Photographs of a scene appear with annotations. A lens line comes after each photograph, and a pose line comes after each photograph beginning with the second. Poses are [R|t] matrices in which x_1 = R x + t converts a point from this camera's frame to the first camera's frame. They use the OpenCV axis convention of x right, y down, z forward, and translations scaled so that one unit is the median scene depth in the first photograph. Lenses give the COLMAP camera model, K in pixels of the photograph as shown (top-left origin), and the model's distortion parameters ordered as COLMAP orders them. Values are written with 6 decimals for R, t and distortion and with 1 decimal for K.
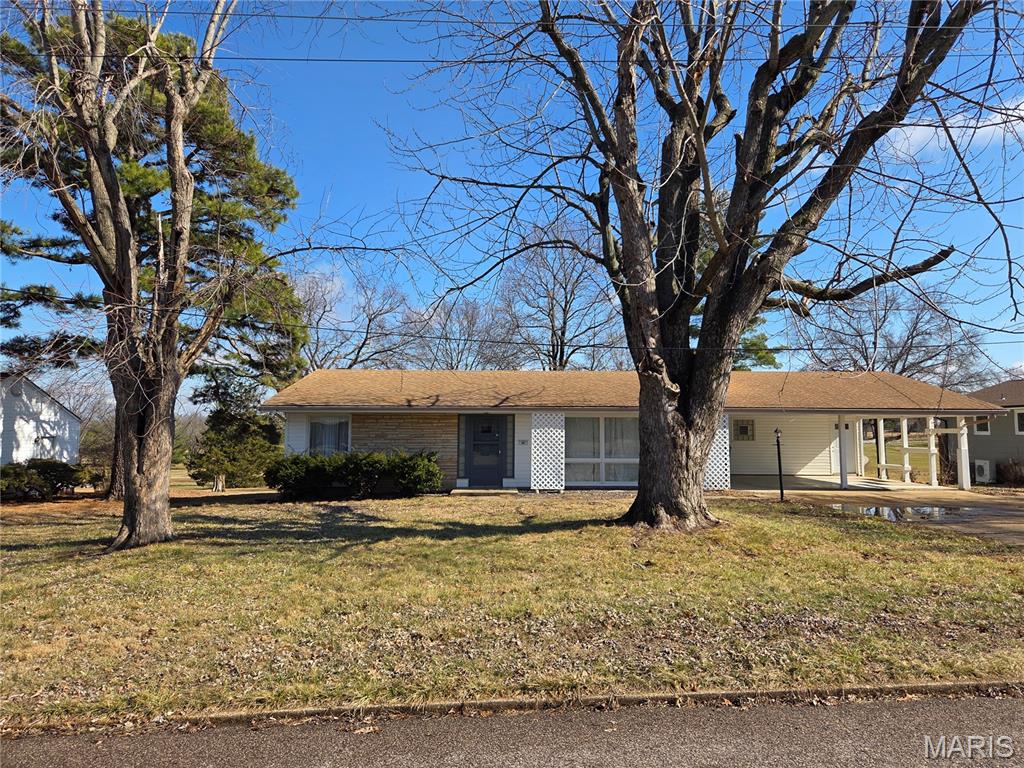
lens RADIAL K [[691.8, 0, 512.0], [0, 691.8, 384.0], [0, 0, 1]] dist [0.066571, -0.059433]
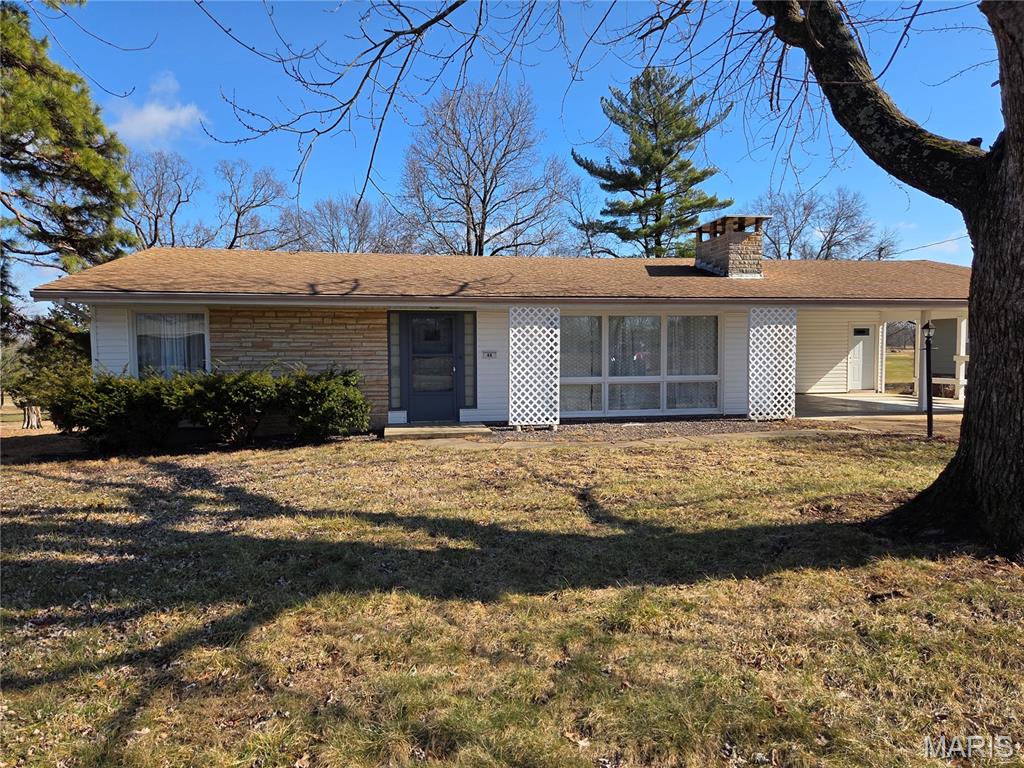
lens RADIAL K [[684.7, 0, 512.9], [0, 684.7, 404.4], [0, 0, 1]] dist [0.071398, -0.055748]
pose [[0.986632, -0.019618, 0.161778, -0.068489], [-0.003965, 0.989544, 0.144176, 0.037570], [-0.162915, -0.142890, 0.976238, 0.354285]]
